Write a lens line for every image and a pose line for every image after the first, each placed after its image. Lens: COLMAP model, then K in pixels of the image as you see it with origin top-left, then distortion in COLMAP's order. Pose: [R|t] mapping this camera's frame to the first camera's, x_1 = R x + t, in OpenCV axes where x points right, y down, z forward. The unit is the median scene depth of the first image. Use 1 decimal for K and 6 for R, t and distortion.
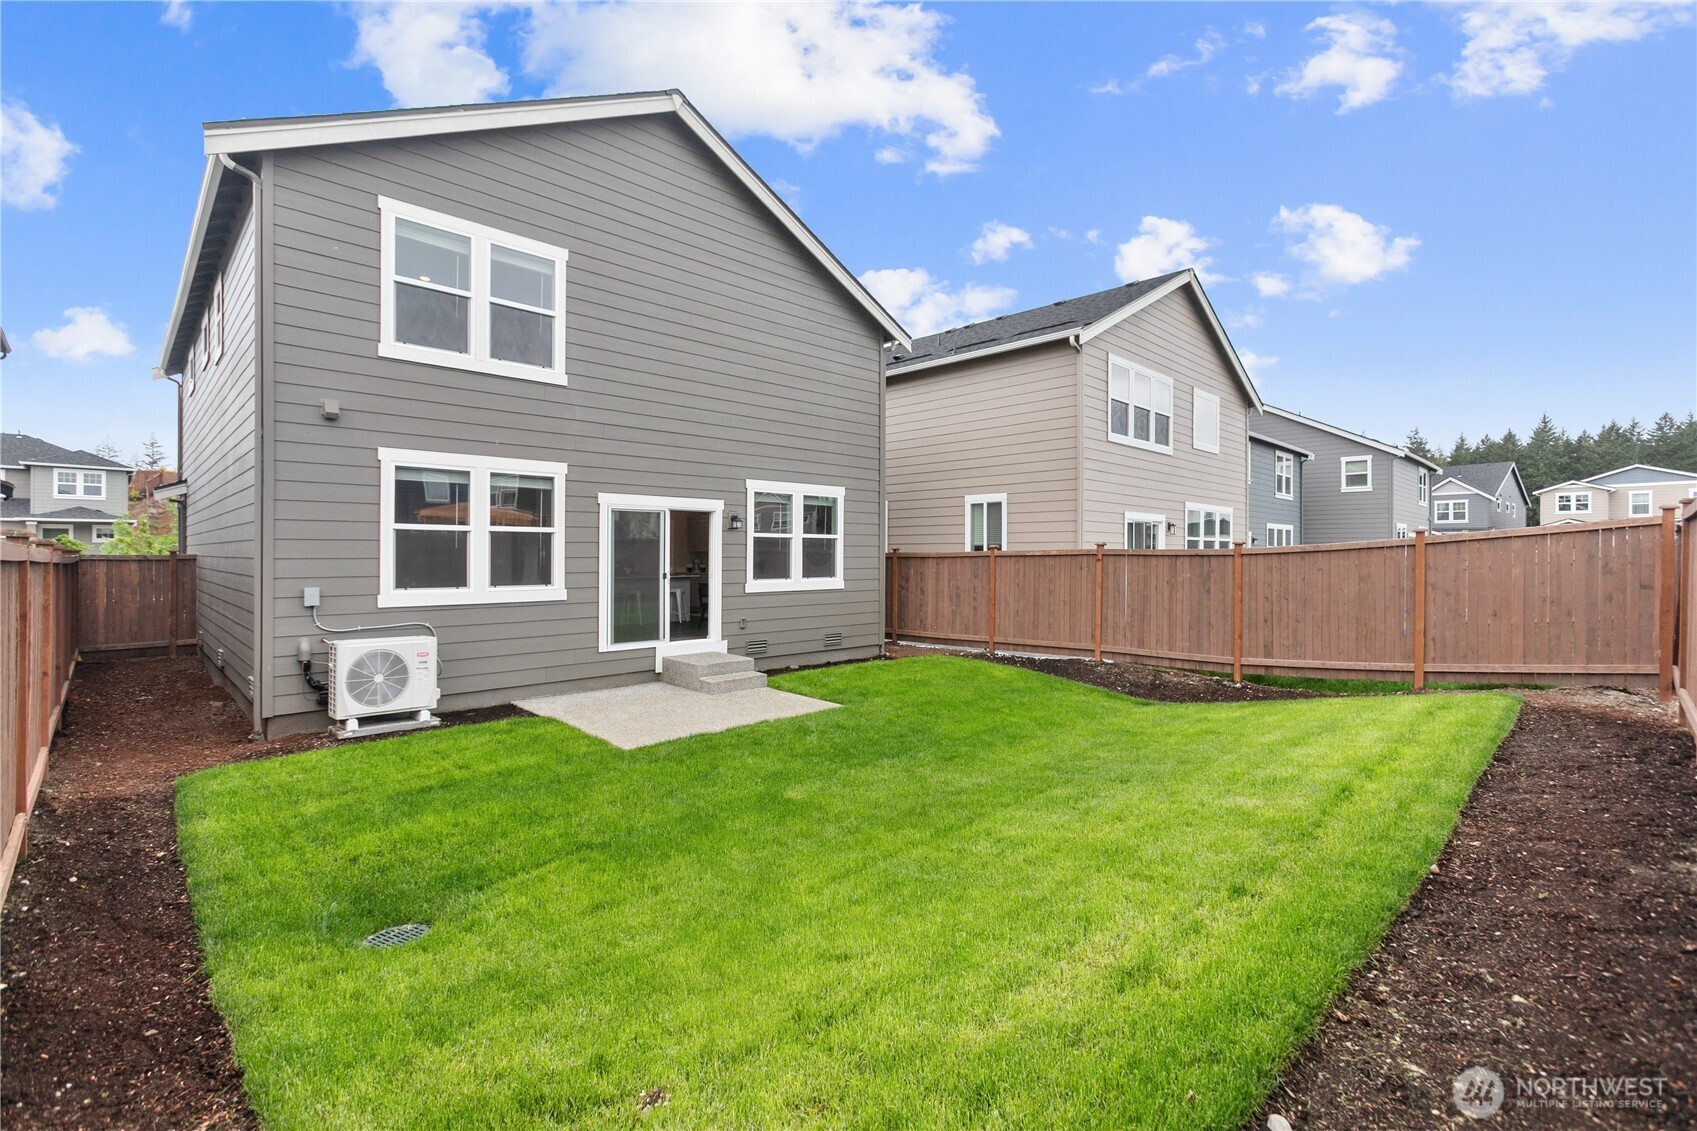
lens RADIAL K [[767.0, 0, 853.3], [0, 767.0, 567.1], [0, 0, 1]] dist [-0.025978, 0.023493]
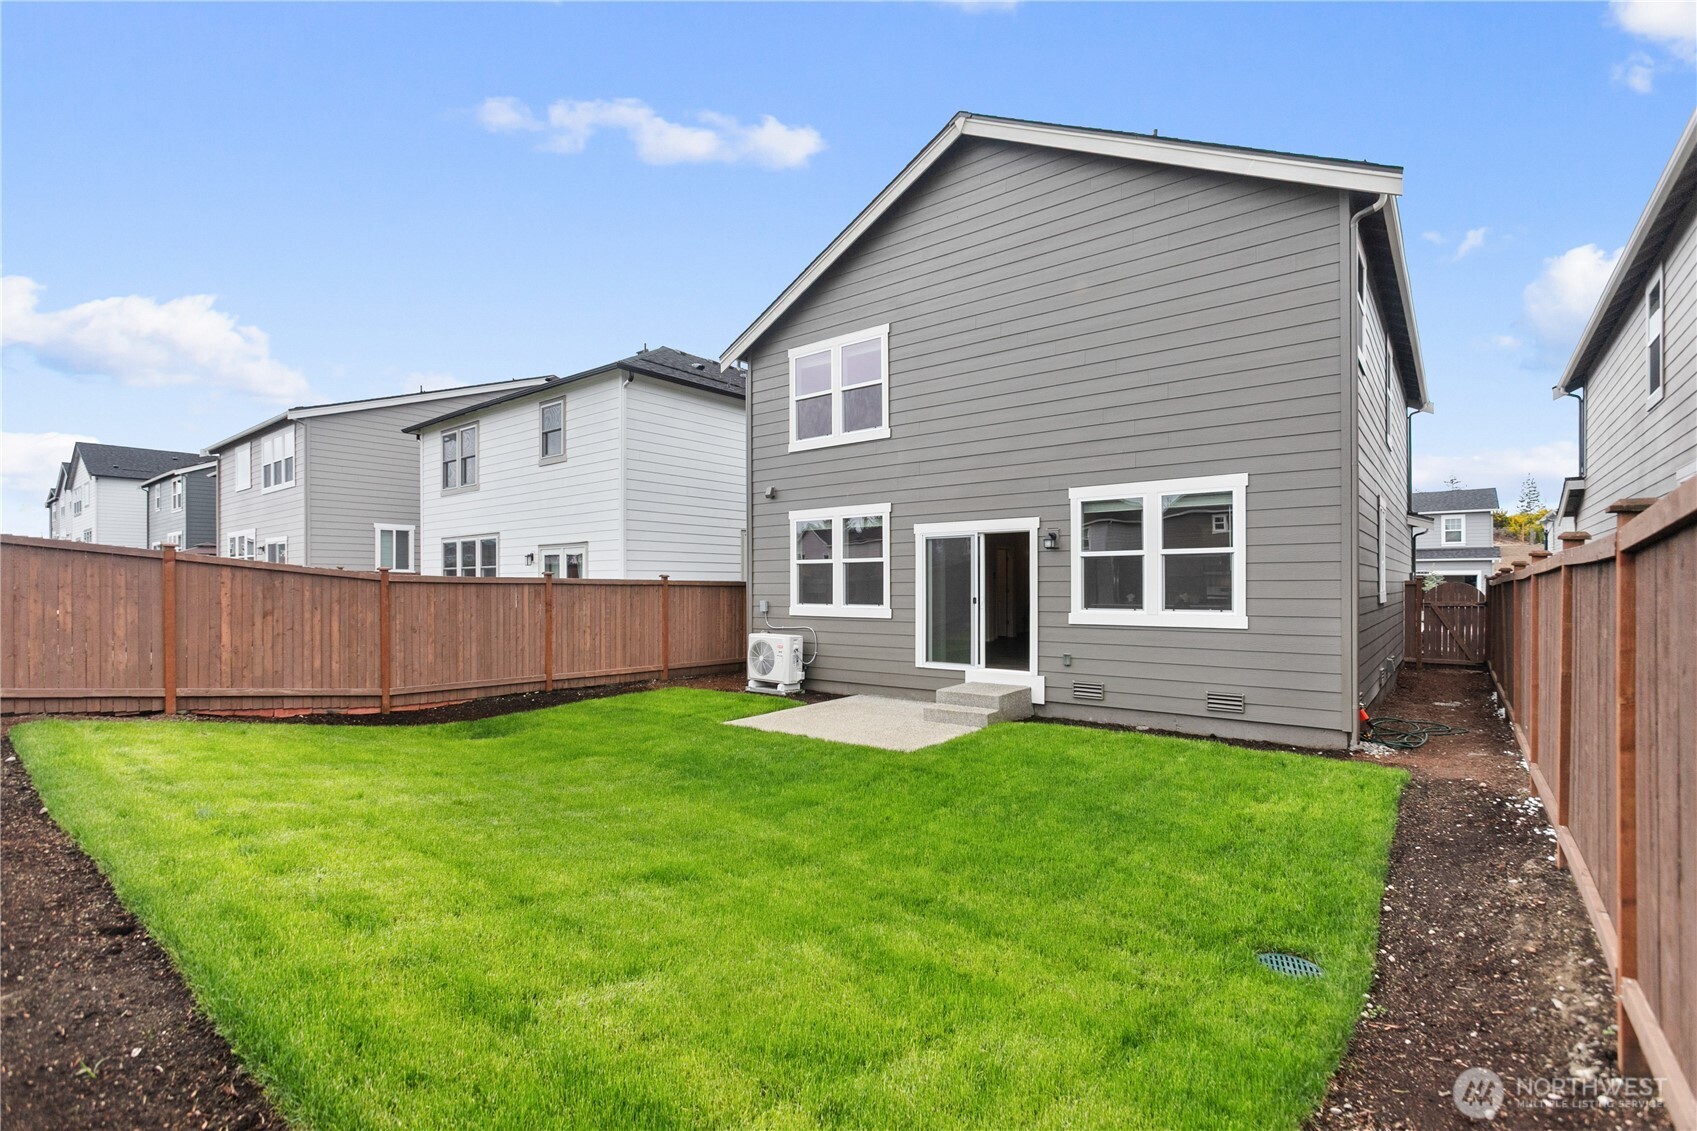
lens RADIAL K [[767.0, 0, 853.3], [0, 767.0, 567.1], [0, 0, 1]] dist [-0.025978, 0.023493]
pose [[0.130177, -0.019085, -0.991307, 0.758068], [-0.007802, 0.999764, -0.020272, -0.011034], [0.991460, 0.010374, 0.129997, 0.754141]]
